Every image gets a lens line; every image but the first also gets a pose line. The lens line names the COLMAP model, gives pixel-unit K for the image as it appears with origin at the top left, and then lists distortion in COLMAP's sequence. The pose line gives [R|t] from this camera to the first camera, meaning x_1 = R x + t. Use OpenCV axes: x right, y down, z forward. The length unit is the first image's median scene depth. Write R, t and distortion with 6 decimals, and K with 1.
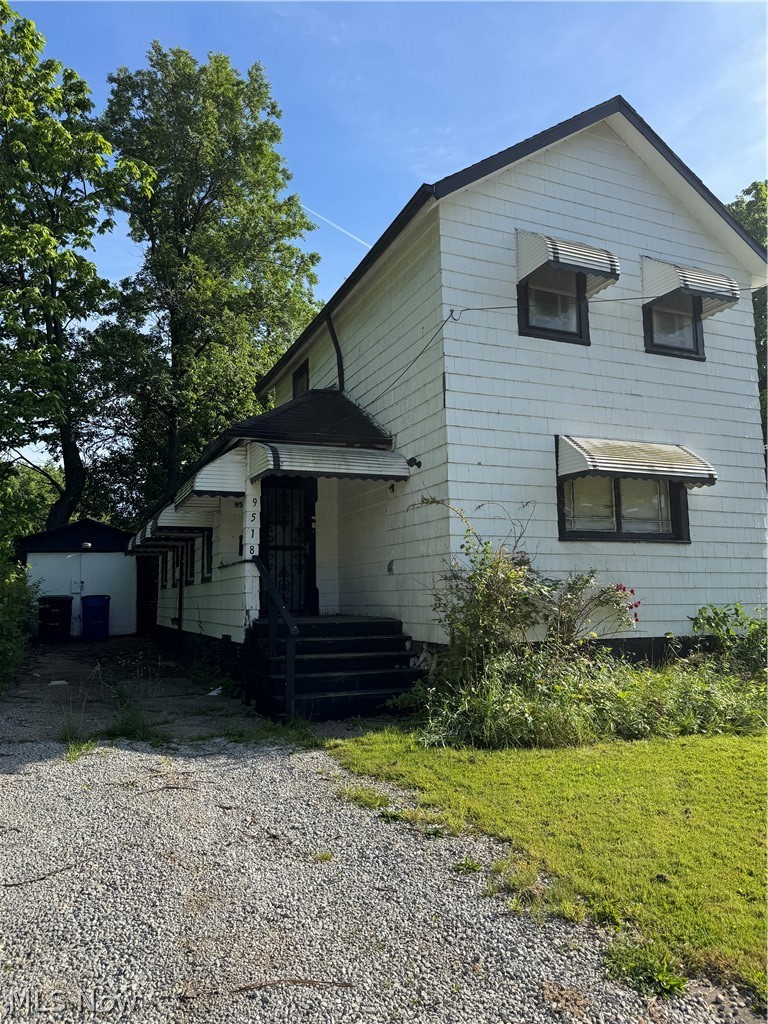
lens RADIAL K [[717.6, 0, 384.0], [0, 717.6, 512.0], [0, 0, 1]] dist [0.042487, -0.041422]
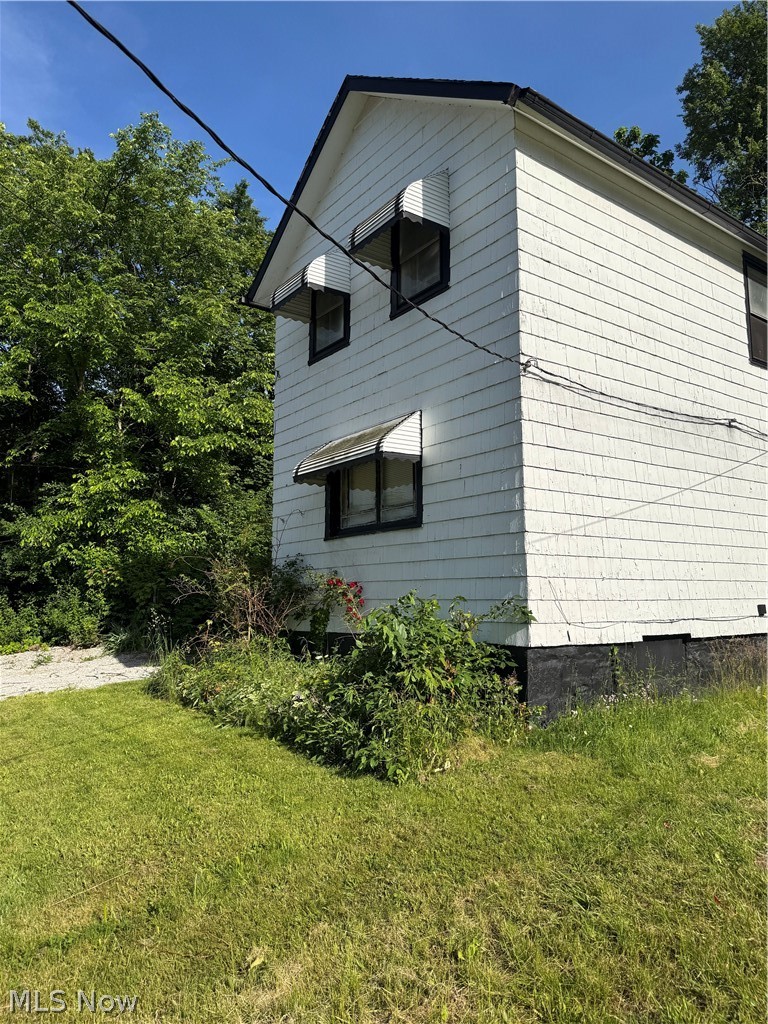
lens RADIAL K [[717.6, 0, 384.0], [0, 717.6, 512.0], [0, 0, 1]] dist [0.042487, -0.041422]
pose [[0.216870, -0.108375, -0.970166, 1.206728], [0.117187, 0.989522, -0.084341, 0.090734], [0.969141, -0.095400, 0.227297, 0.767260]]
